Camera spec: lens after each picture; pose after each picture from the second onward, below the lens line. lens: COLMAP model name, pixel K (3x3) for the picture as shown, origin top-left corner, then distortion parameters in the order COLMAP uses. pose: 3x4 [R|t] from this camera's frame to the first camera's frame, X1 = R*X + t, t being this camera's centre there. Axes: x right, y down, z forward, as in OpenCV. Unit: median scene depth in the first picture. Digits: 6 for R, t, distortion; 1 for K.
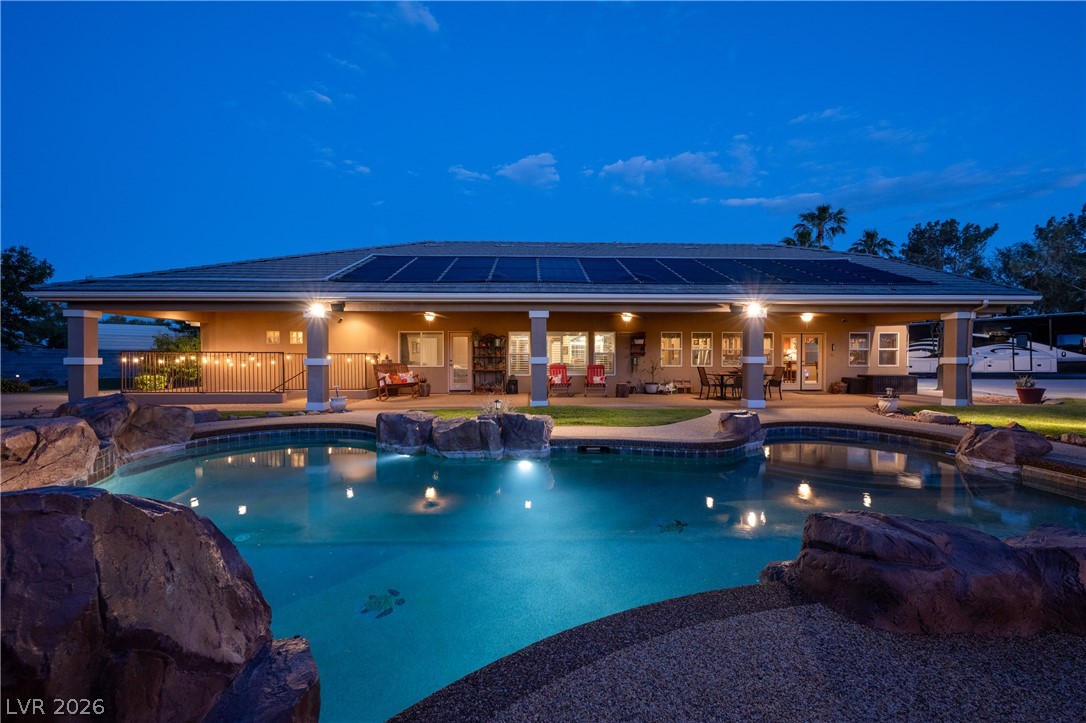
lens RADIAL K [[431.3, 0, 543.0], [0, 431.3, 361.5], [0, 0, 1]] dist [-0.001266, -0.000073]
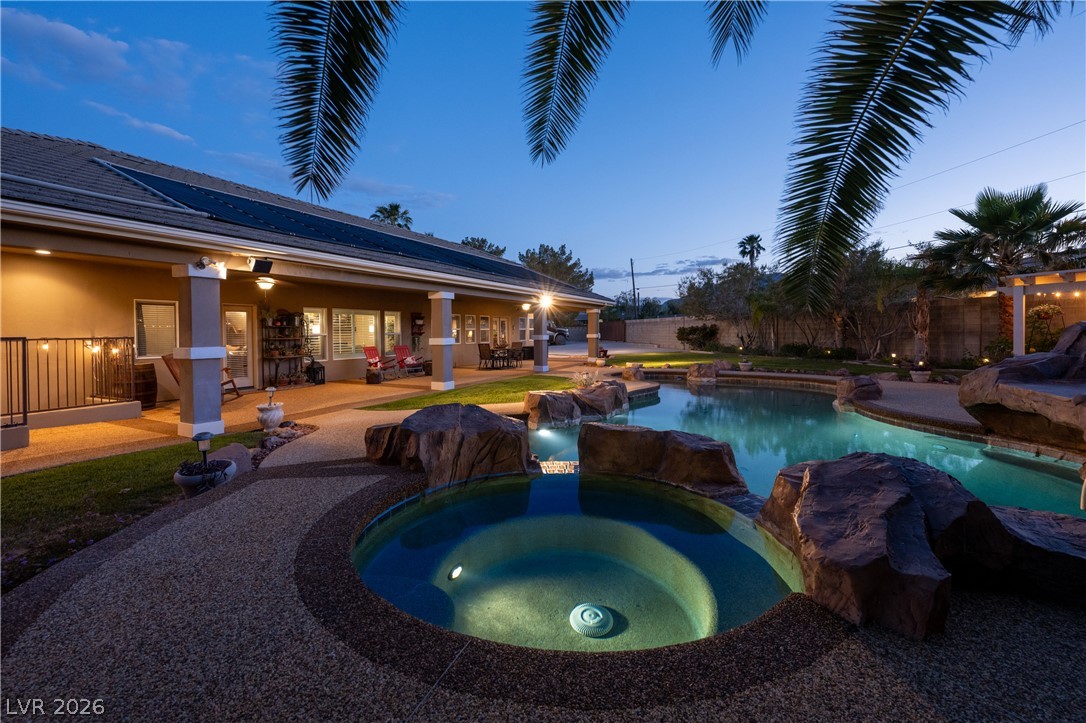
lens RADIAL K [[440.6, 0, 543.5], [0, 440.6, 338.0], [0, 0, 1]] dist [0.000078, 0.000016]
pose [[0.504742, -0.017318, 0.863097, -0.555623], [0.021102, 0.999748, 0.007720, -0.009648], [-0.863012, 0.014316, 0.504980, 0.203946]]
